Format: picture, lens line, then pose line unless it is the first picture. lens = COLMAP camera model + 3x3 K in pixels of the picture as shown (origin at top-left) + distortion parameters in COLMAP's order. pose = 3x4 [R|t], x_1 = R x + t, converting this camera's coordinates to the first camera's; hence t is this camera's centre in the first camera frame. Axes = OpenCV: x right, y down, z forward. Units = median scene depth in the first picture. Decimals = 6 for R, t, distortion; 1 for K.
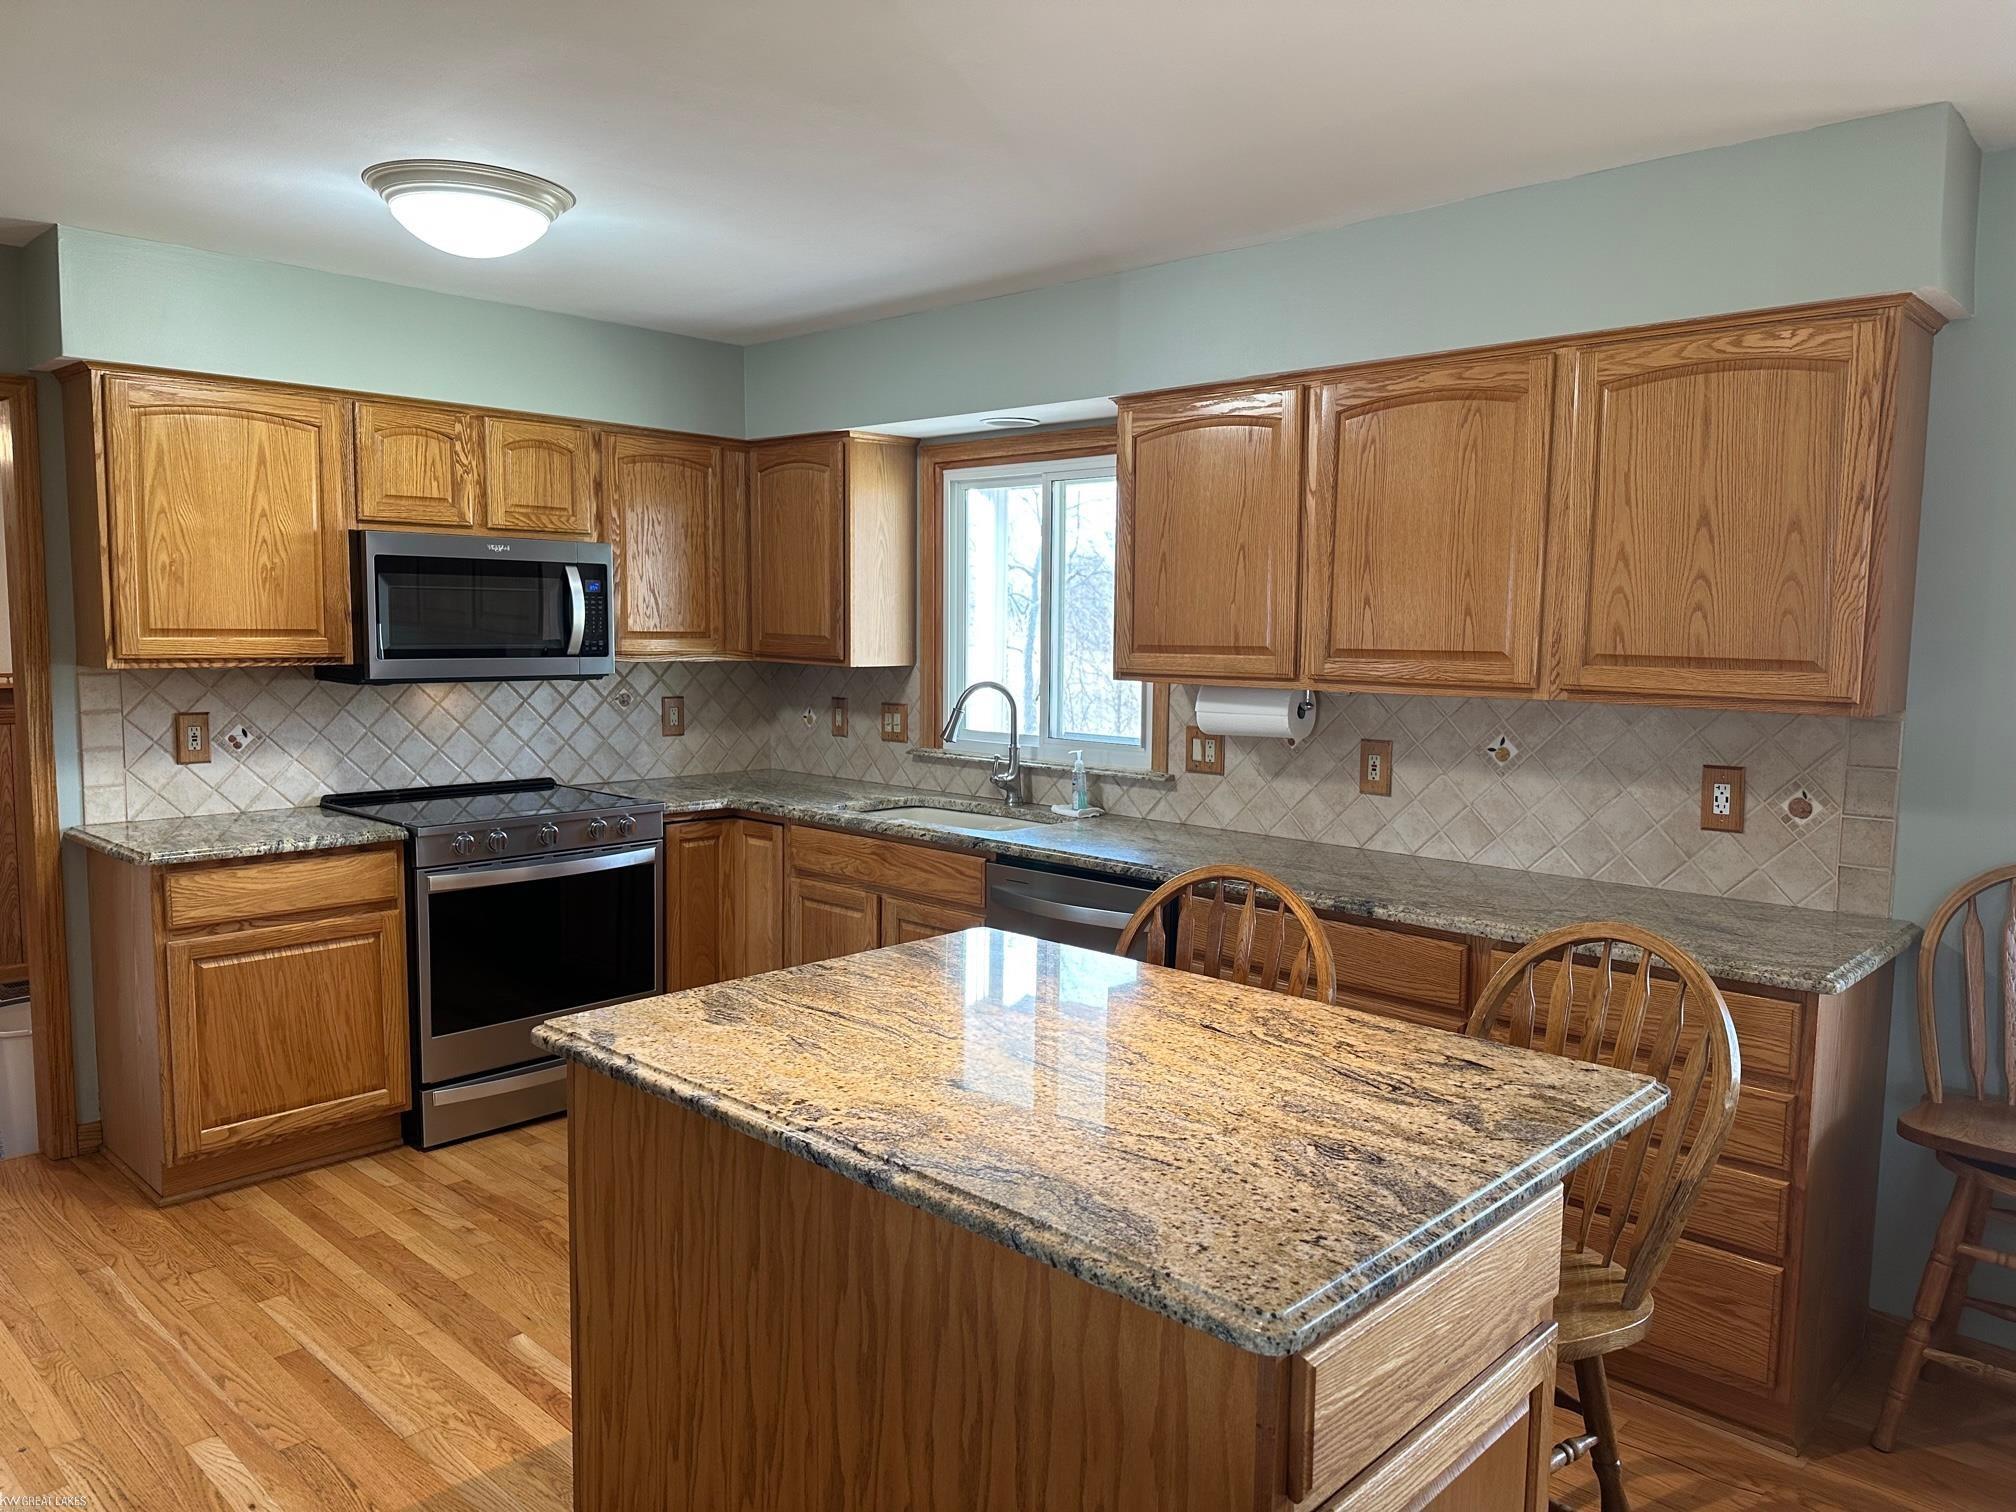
lens RADIAL K [[1352.6, 0, 1008.0], [0, 1352.6, 756.0], [0, 0, 1]] dist [0.007129, 0.000317]
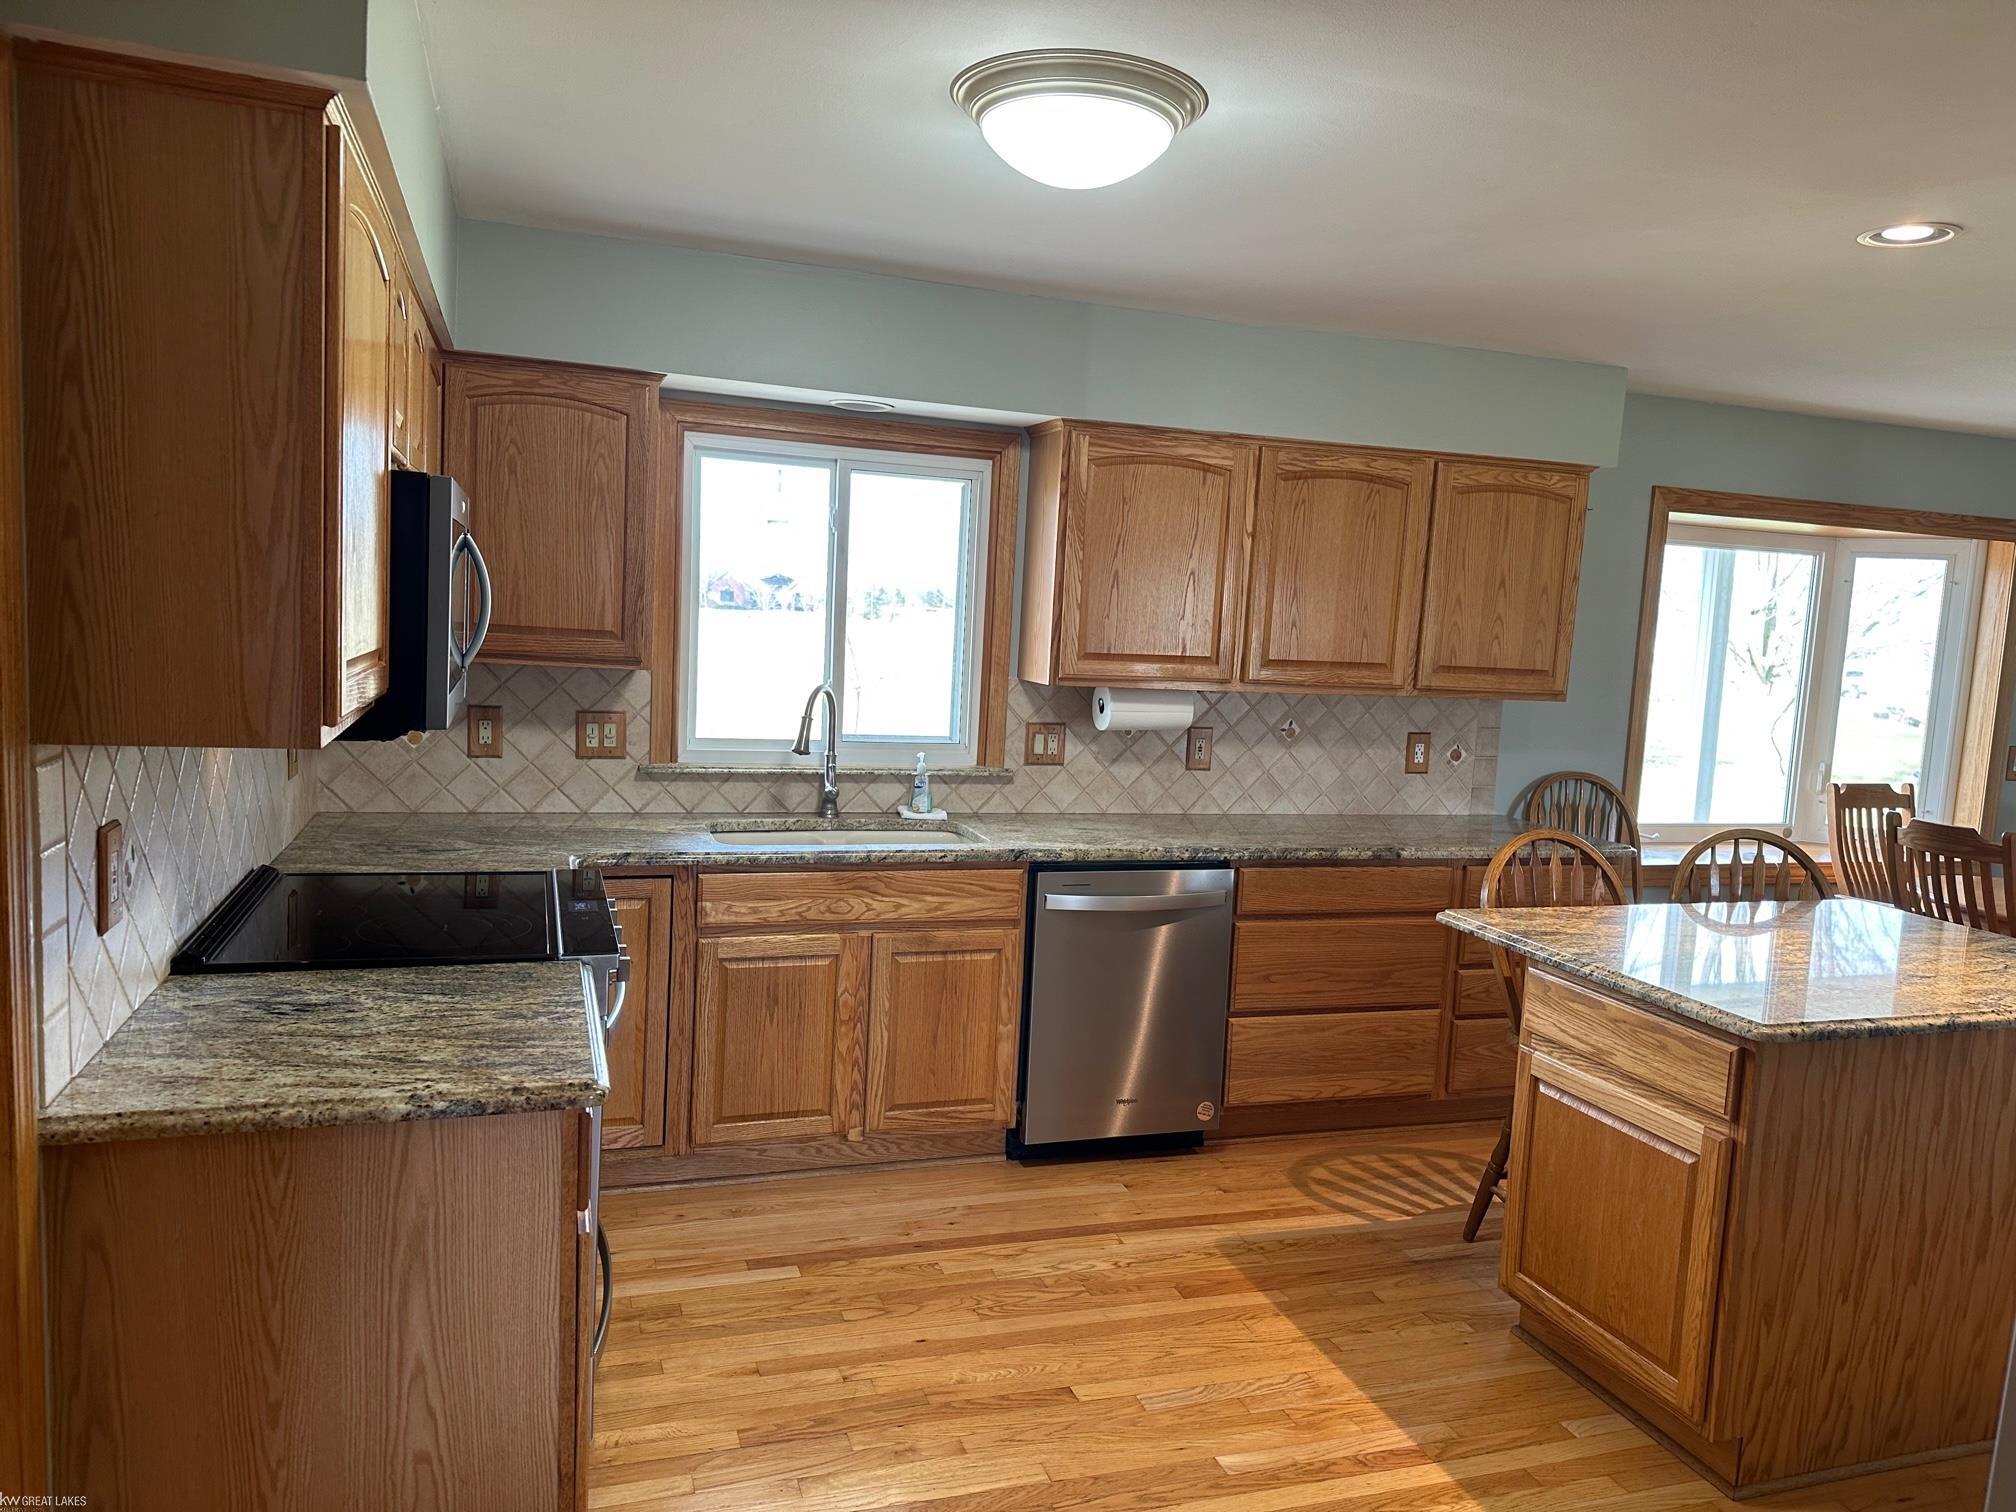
lens RADIAL K [[1378.1, 0, 1008.0], [0, 1378.1, 756.0], [0, 0, 1]] dist [0.096532, -0.110507]
pose [[0.493236, -0.082868, 0.865939, -0.879211], [0.040377, 0.996560, 0.072370, -0.080467], [-0.868958, -0.000732, 0.494886, 0.490592]]
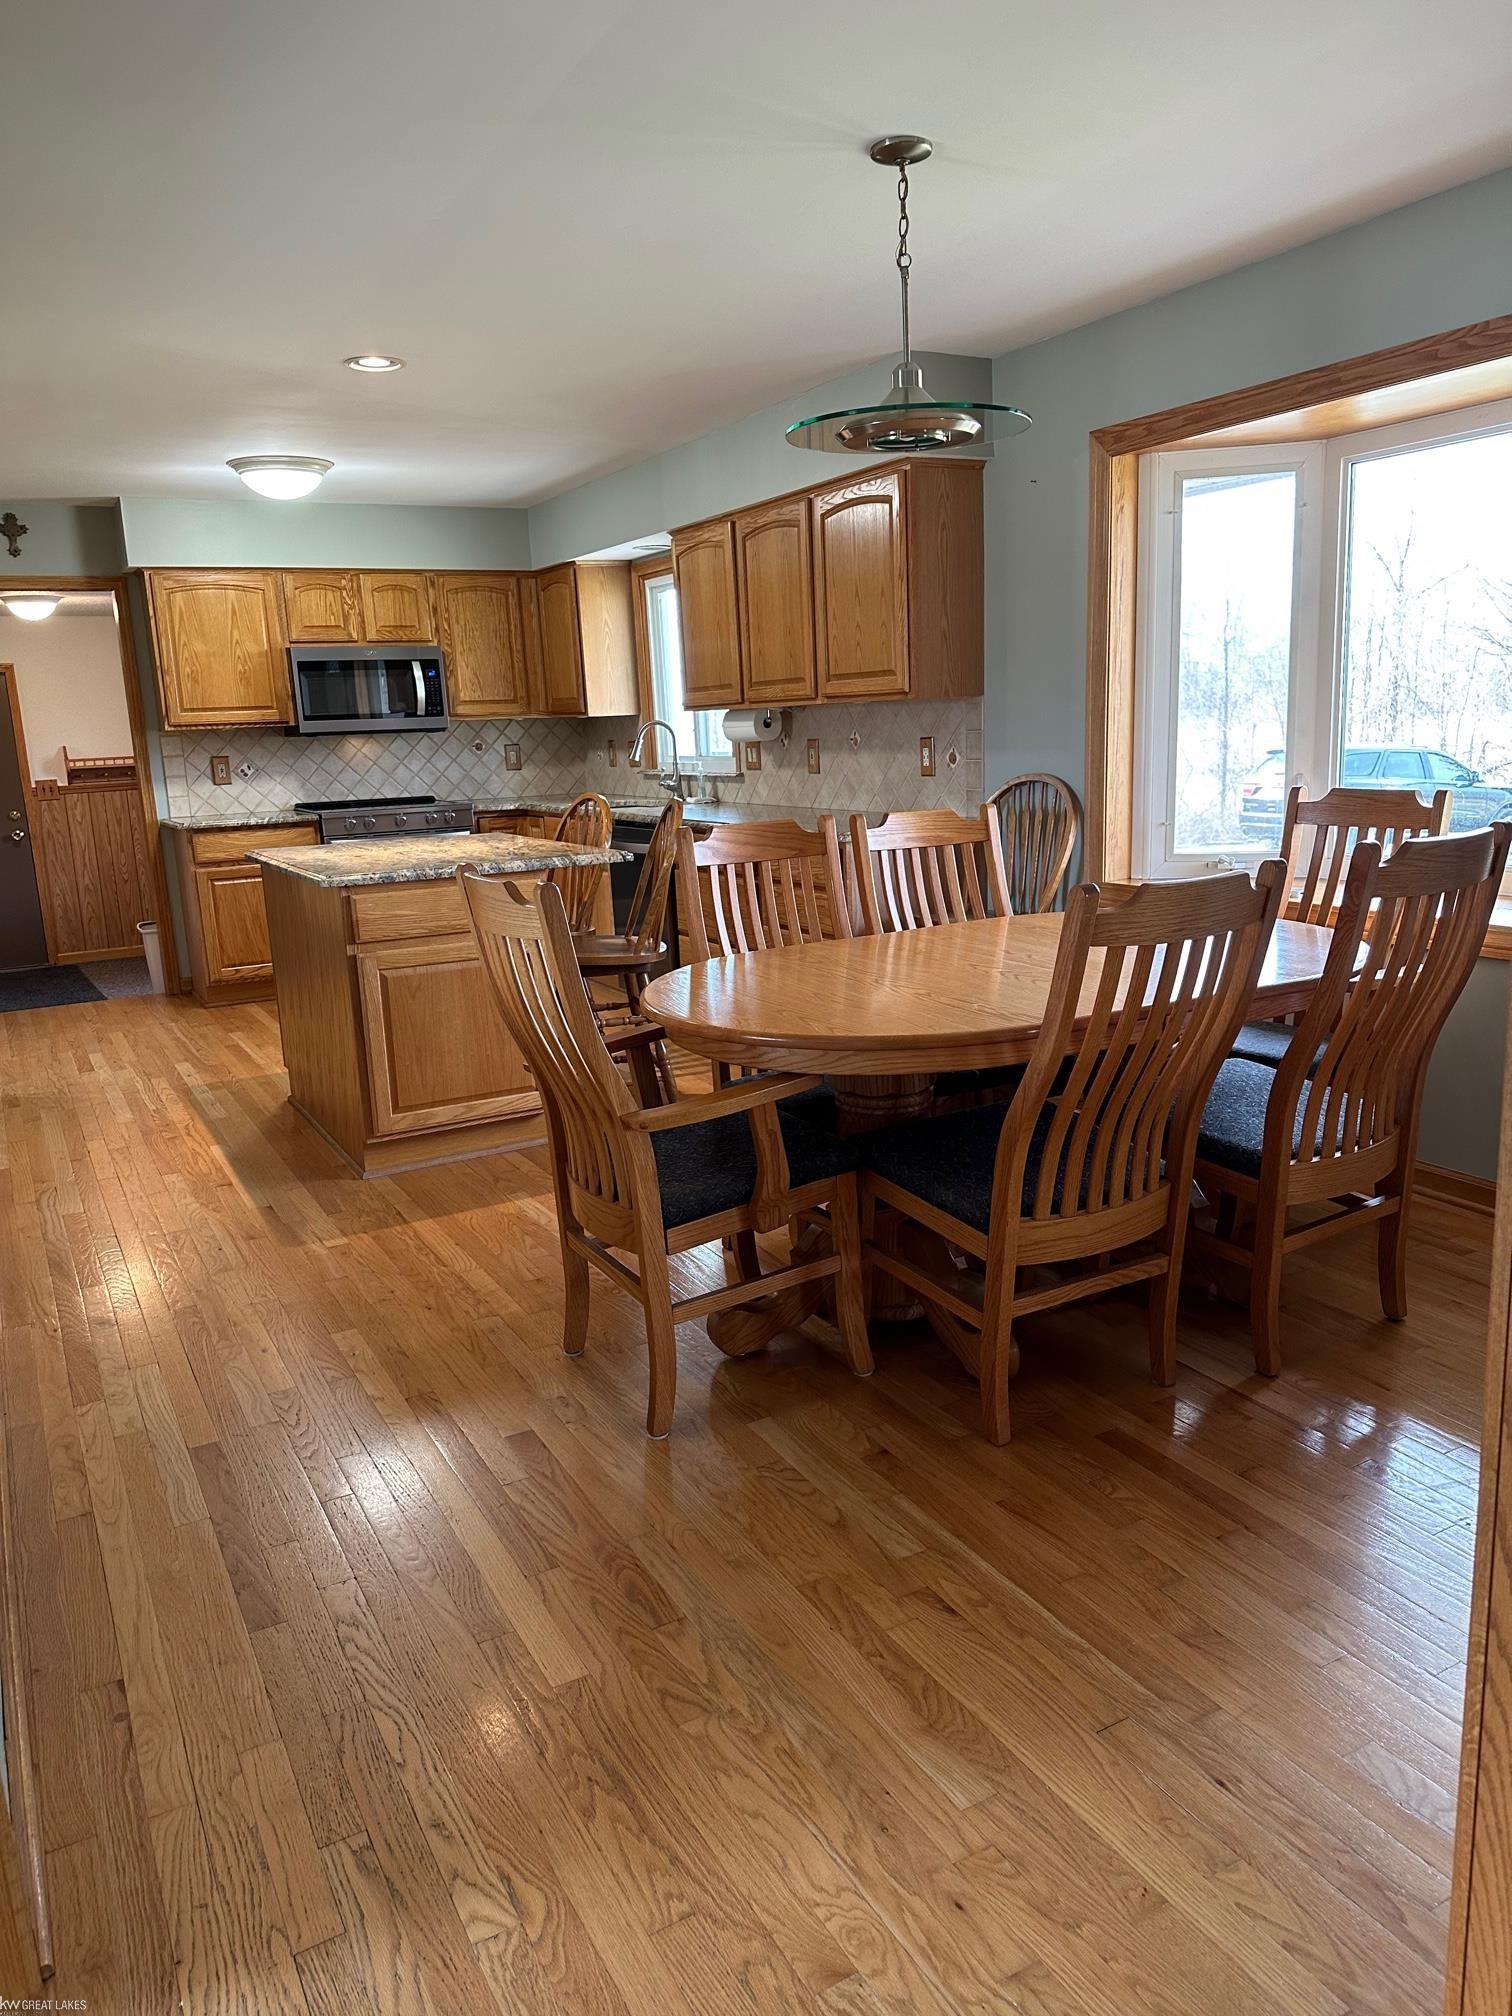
lens RADIAL K [[1378.1, 0, 756.0], [0, 1378.1, 1008.0], [0, 0, 1]] dist [0.096532, -0.110507]
pose [[0.947852, 0.011570, -0.318501, 0.701655], [0.024627, 0.993694, 0.109387, 0.119185], [0.317758, -0.111526, 0.941590, -0.592297]]
